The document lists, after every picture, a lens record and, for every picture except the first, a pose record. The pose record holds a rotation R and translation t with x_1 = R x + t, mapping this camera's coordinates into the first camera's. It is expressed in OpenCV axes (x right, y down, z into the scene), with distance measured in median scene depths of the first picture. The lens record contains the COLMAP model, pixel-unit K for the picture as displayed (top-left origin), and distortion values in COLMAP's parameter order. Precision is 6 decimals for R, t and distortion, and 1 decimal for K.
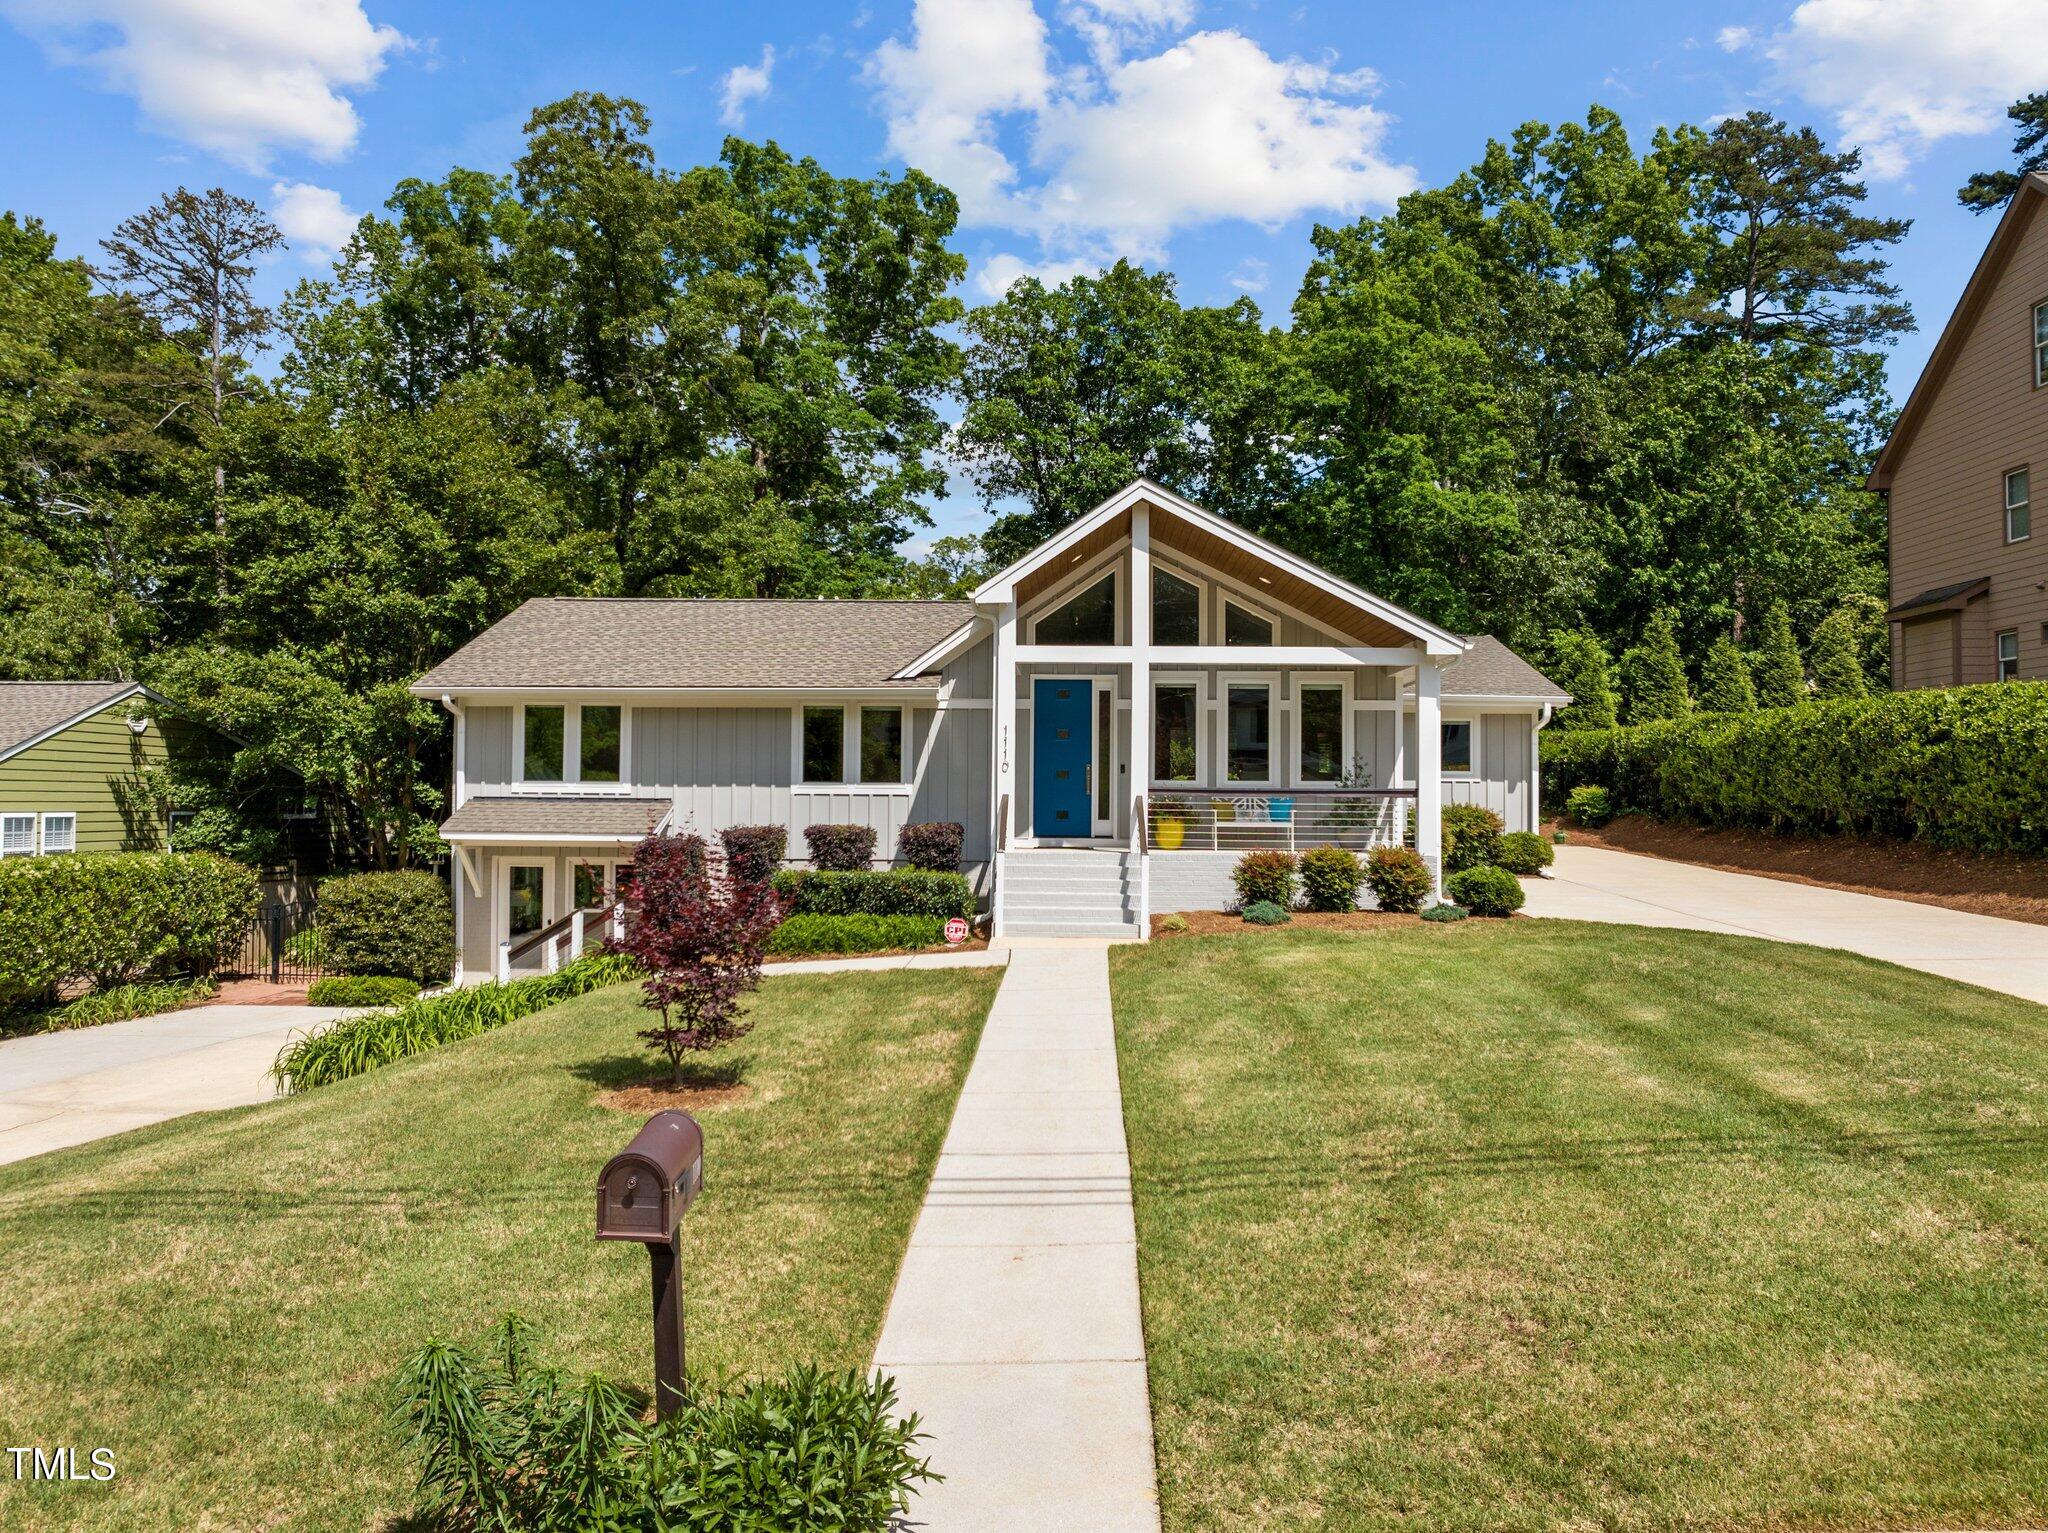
lens RADIAL K [[1445.0, 0, 1024.0], [0, 1445.0, 766.5], [0, 0, 1]] dist [-0.053626, 0.034060]
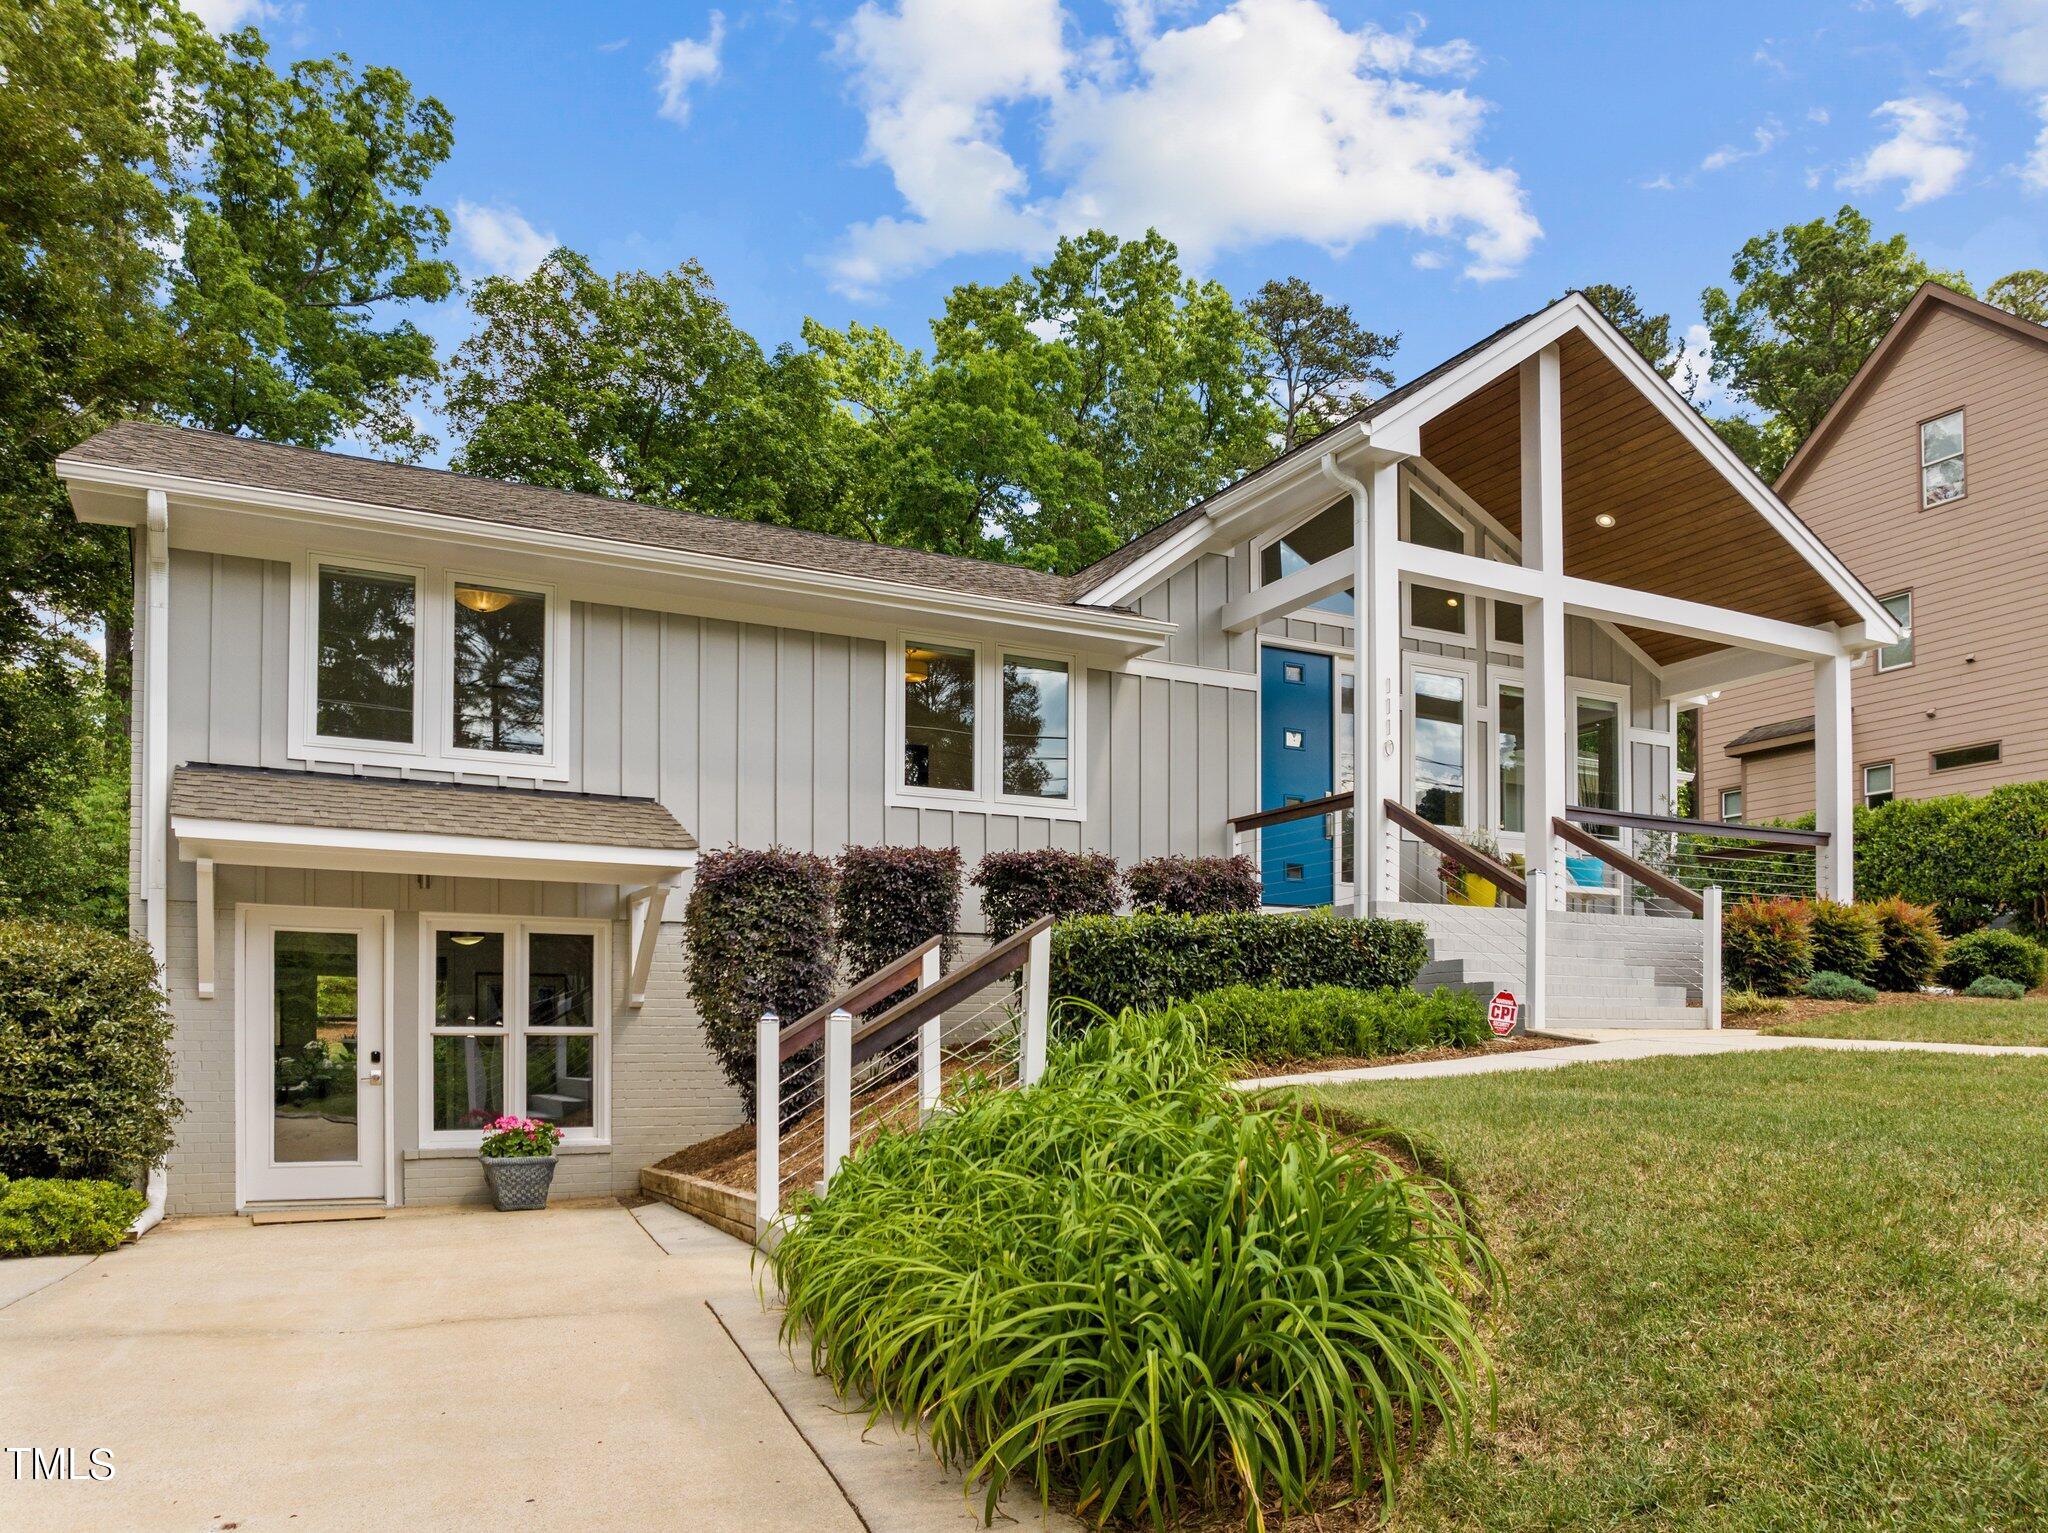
lens RADIAL K [[1520.8, 0, 1025.0], [0, 1520.8, 1023.9], [0, 0, 1]] dist [-0.005267, -0.045418]
pose [[0.869535, 0.001490, 0.493868, -0.389982], [-0.007110, 0.999930, 0.009502, 0.093126], [-0.493819, -0.011774, 0.869485, 0.494395]]
